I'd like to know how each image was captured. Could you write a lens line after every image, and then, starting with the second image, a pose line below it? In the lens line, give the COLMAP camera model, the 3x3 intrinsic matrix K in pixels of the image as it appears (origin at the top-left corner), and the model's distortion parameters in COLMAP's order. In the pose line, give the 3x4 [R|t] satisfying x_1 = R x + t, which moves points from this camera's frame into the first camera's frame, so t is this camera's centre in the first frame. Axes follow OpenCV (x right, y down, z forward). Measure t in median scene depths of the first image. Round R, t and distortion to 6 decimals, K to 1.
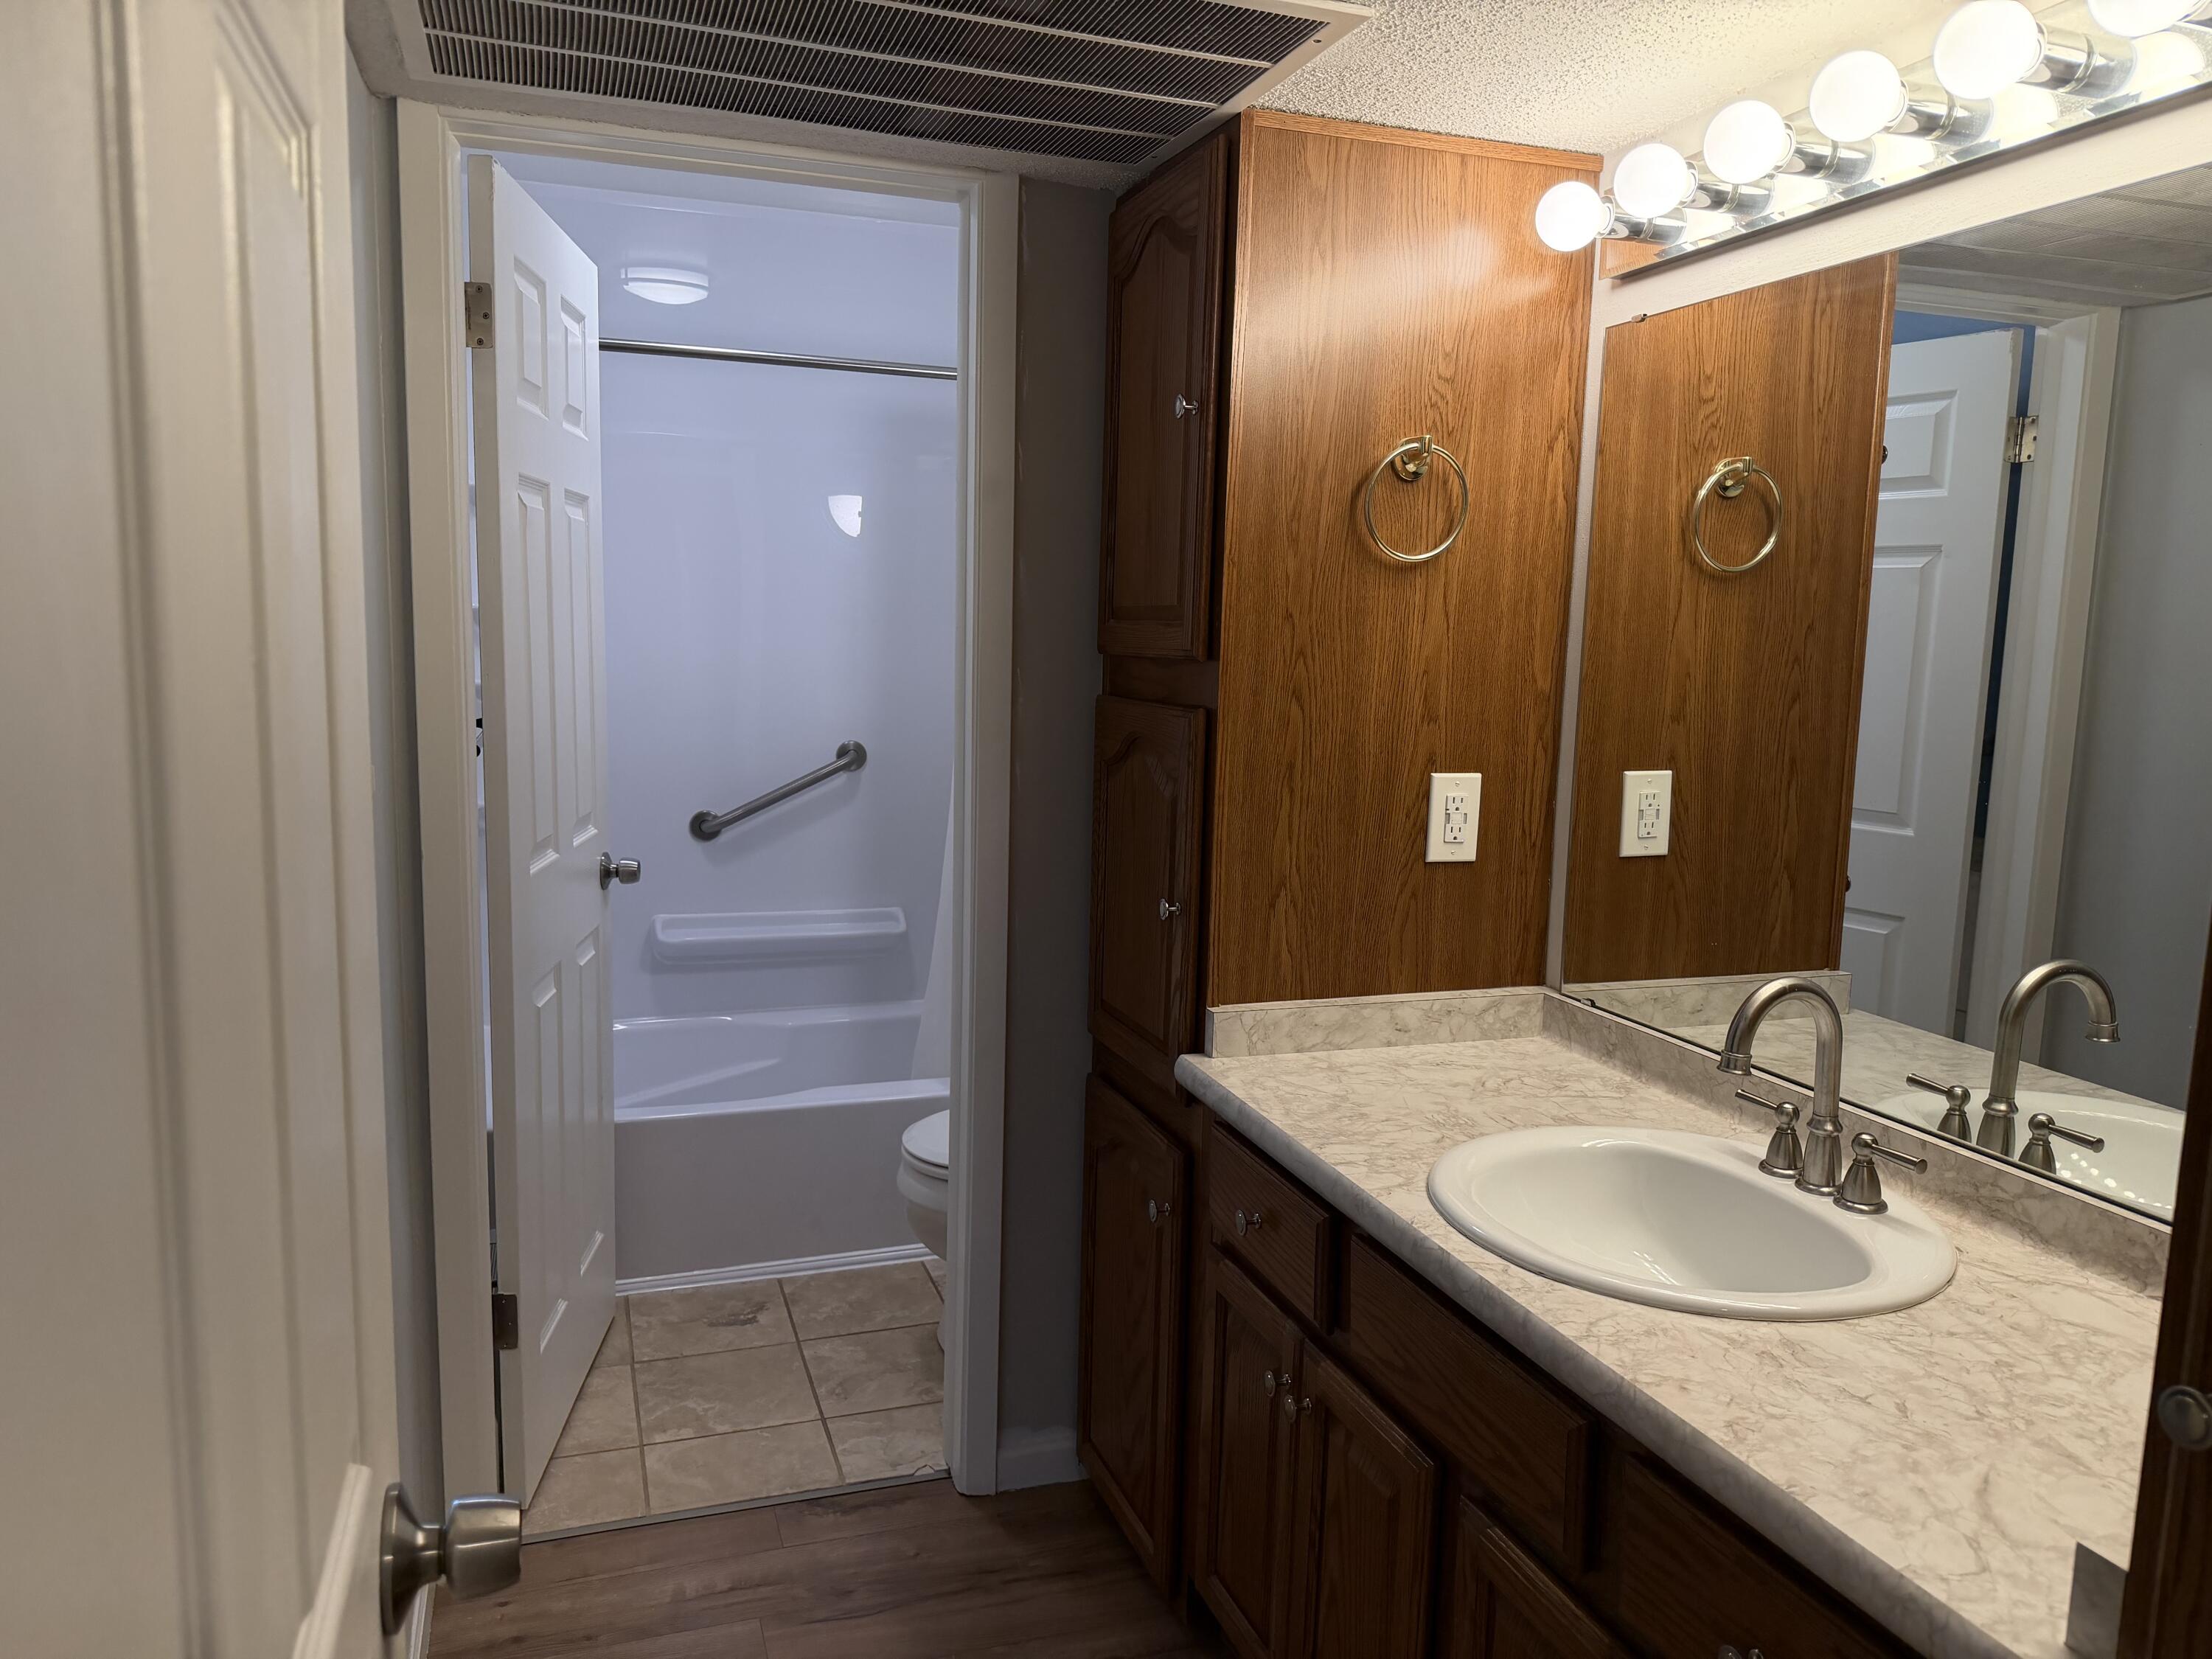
lens RADIAL K [[1551.3, 0, 1106.0], [0, 1551.3, 829.5], [0, 0, 1]] dist [0.031780, -0.002017]
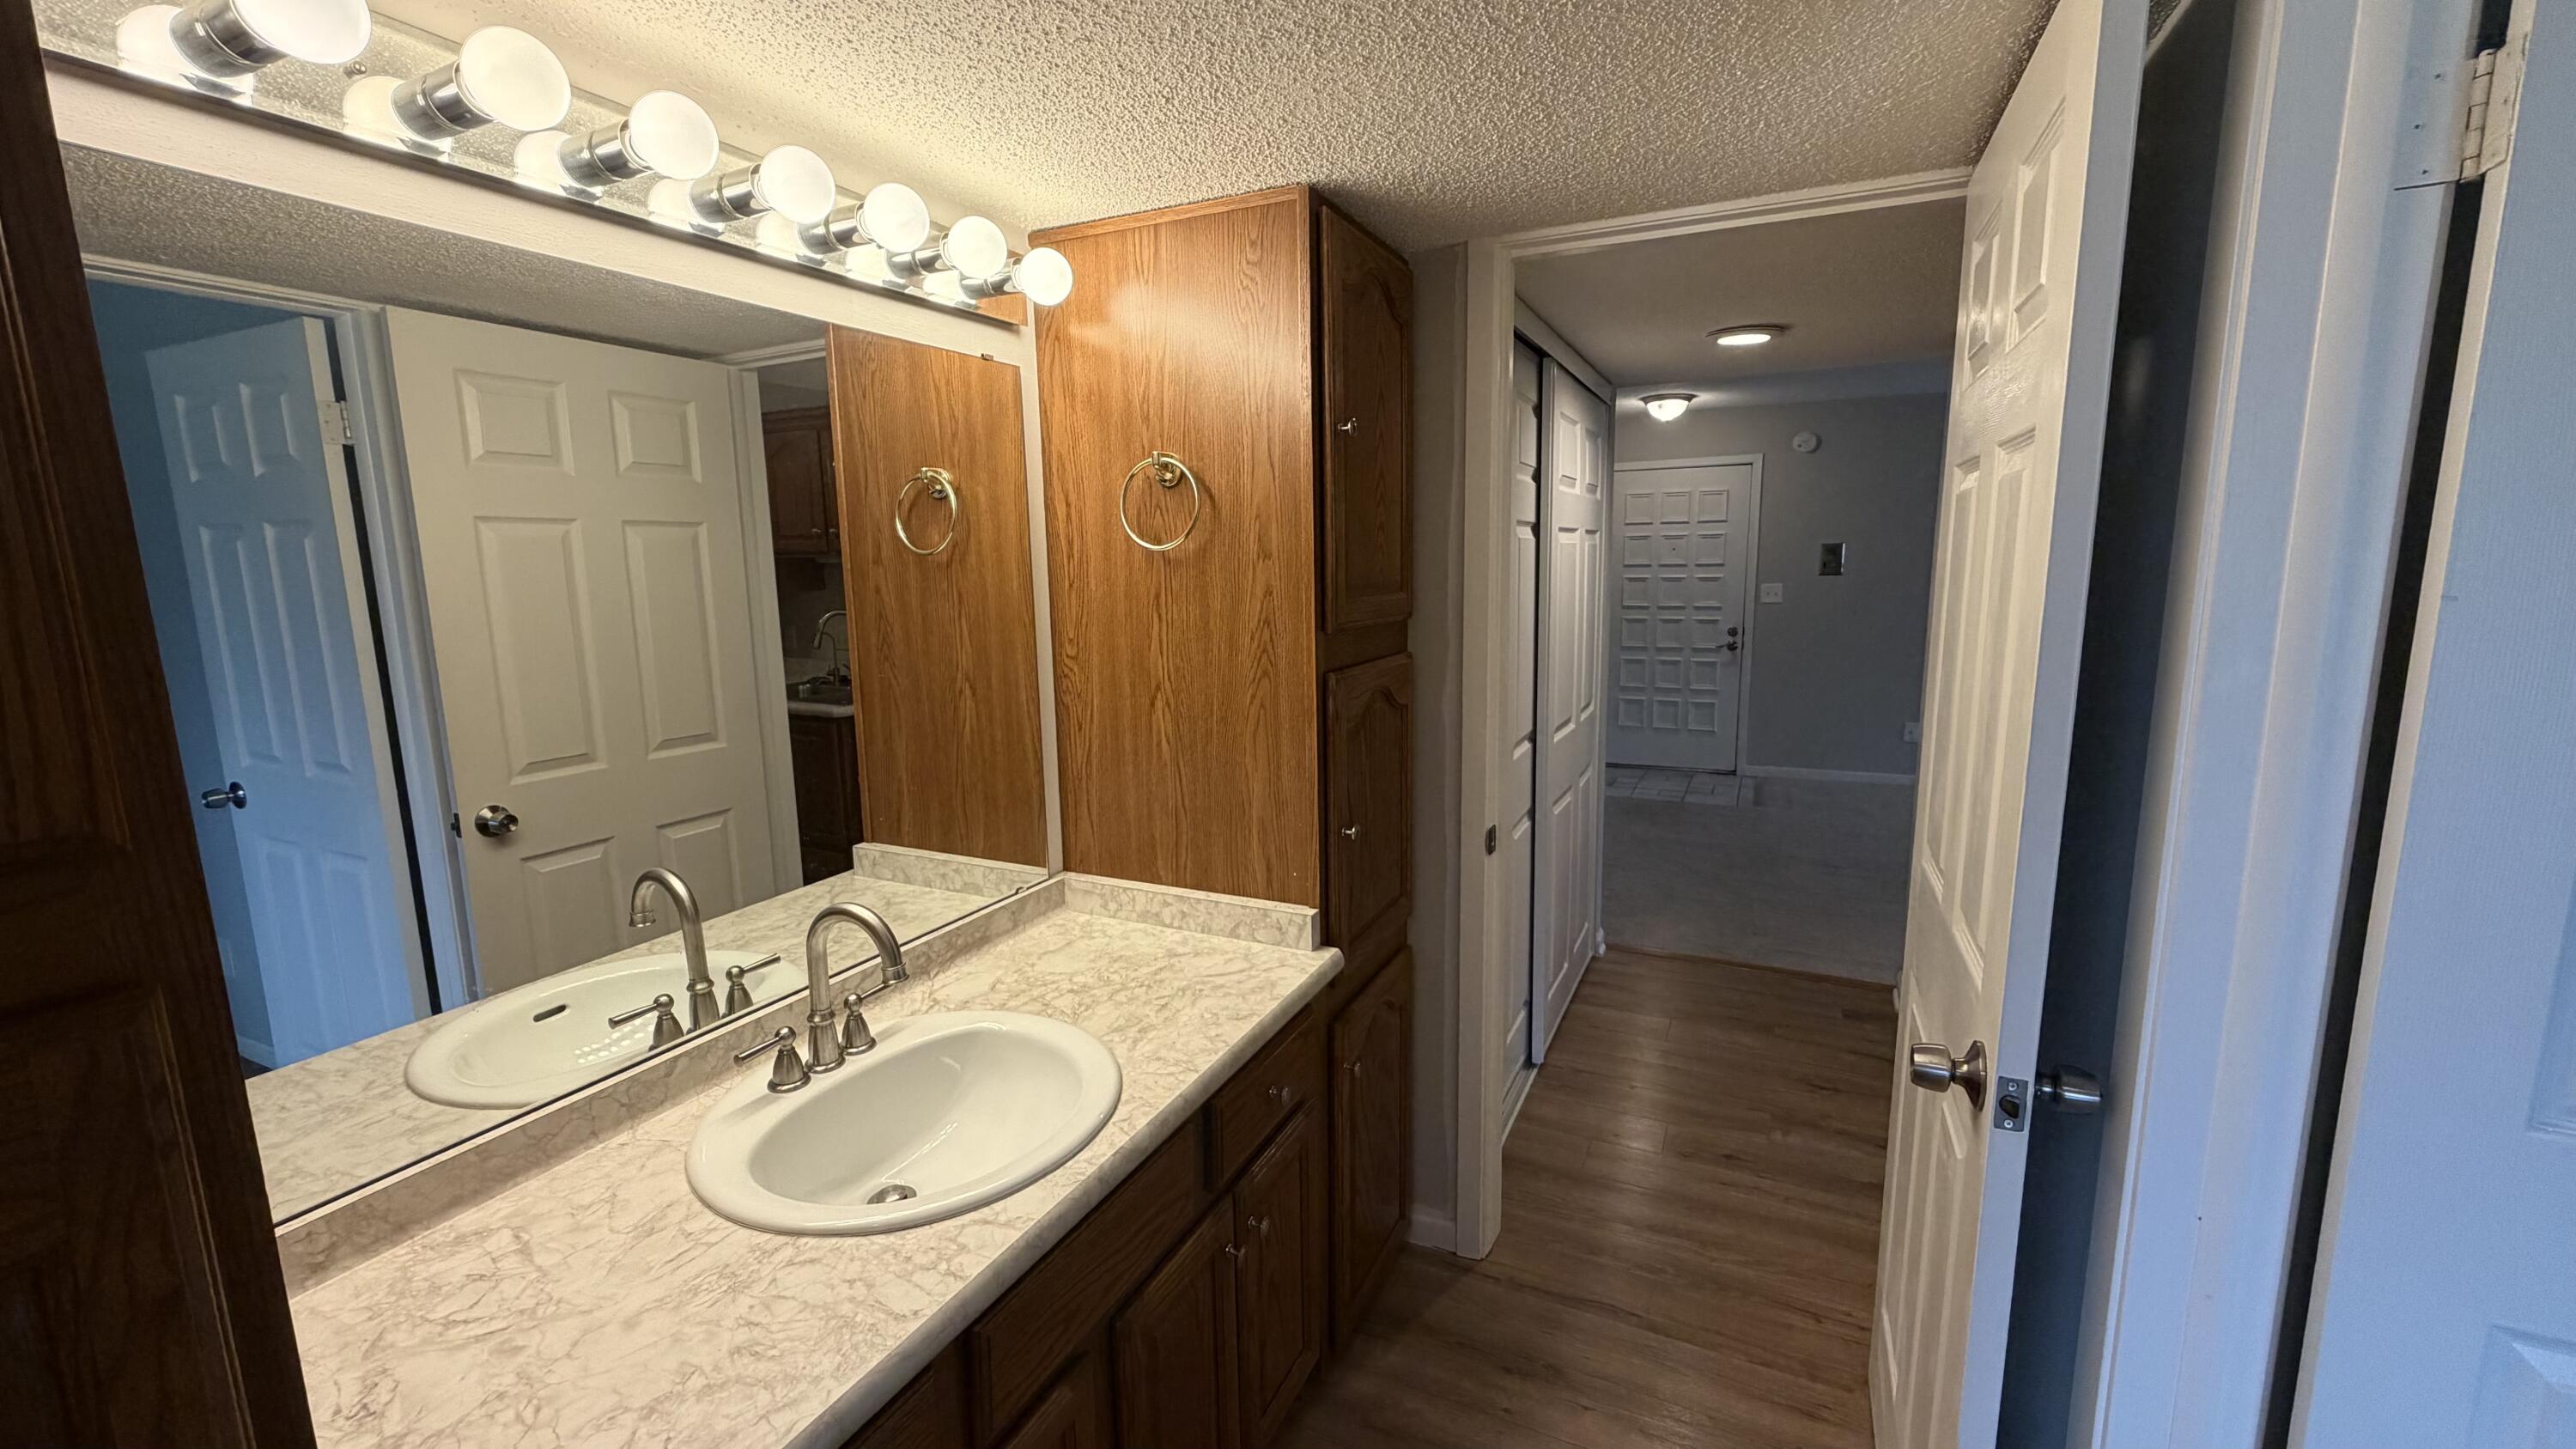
lens RADIAL K [[1017.0, 0, 1288.0], [0, 1017.0, 724.5], [0, 0, 1]] dist [0.002129, 0.000040]
pose [[-0.707874, -0.127234, 0.694784, -0.336676], [0.089775, 0.959458, 0.267170, -0.216030], [-0.700610, 0.251497, -0.667754, 1.204418]]
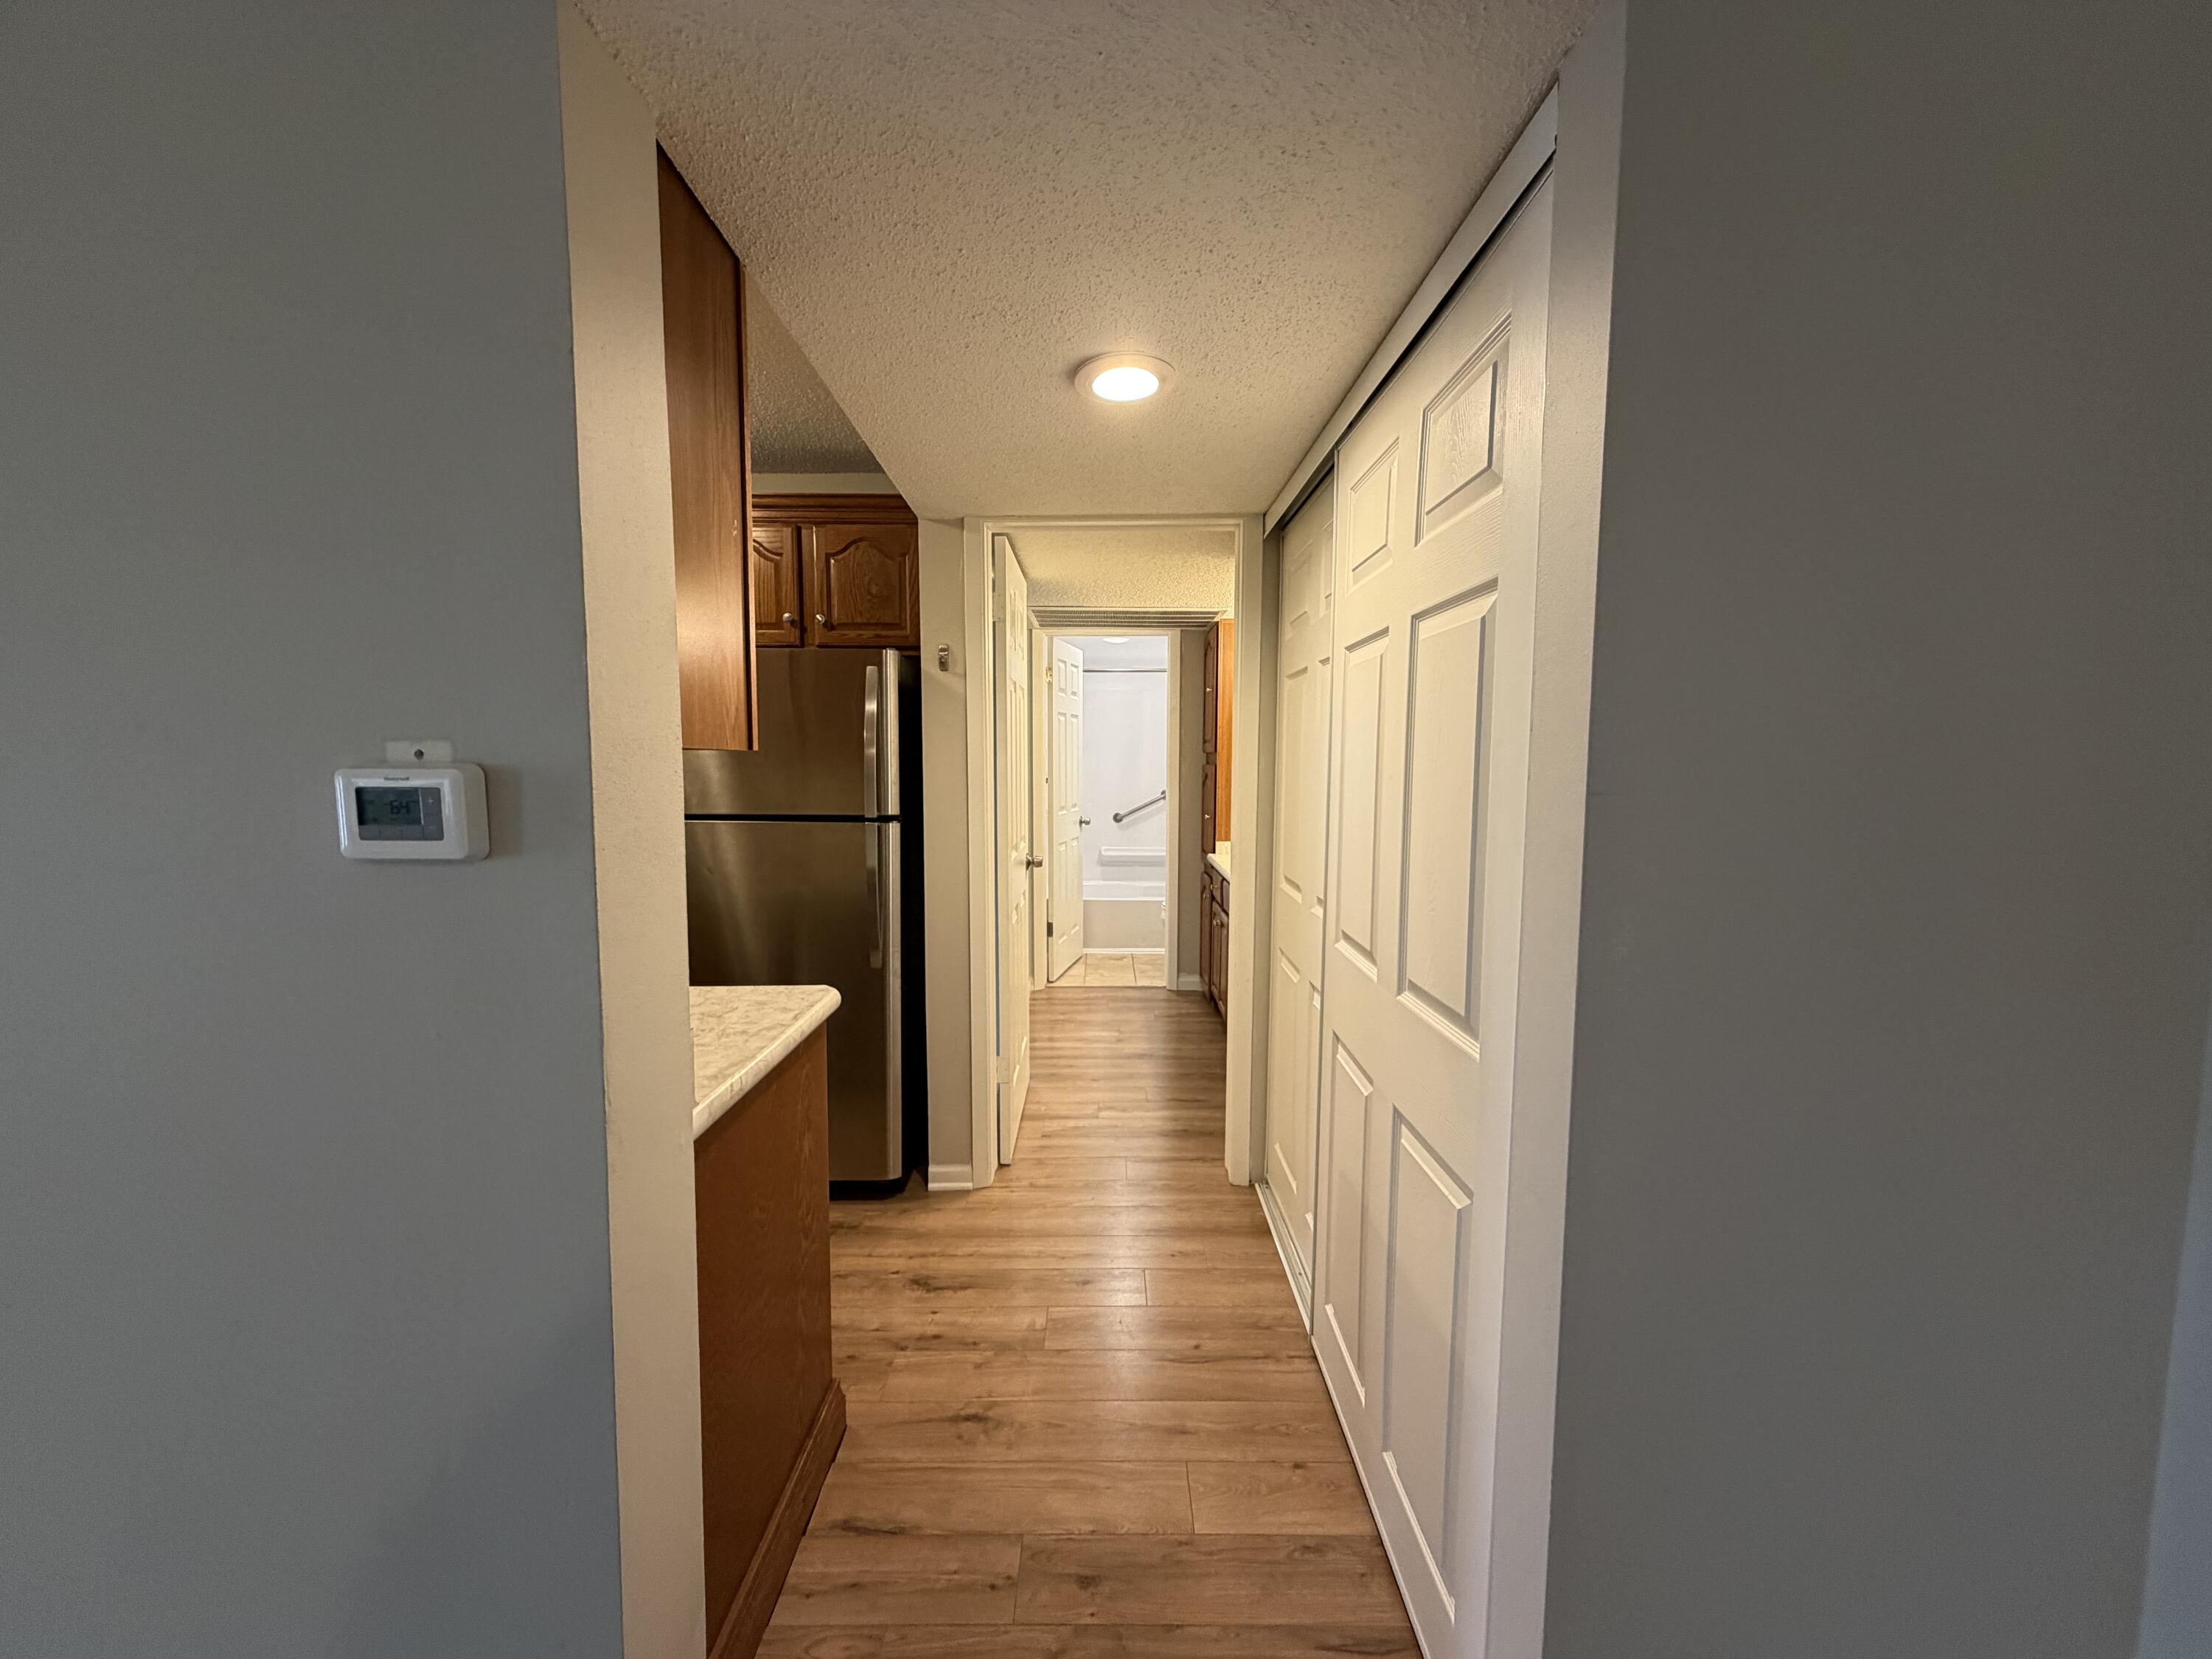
lens RADIAL K [[885.3, 0, 1106.0], [0, 885.3, 829.5], [0, 0, 1]] dist [0.000558, 0.000021]
pose [[0.944717, 0.001918, -0.327882, 0.431199], [-0.020364, 0.998396, -0.052832, 0.167464], [0.327255, 0.056588, 0.943240, -0.961201]]
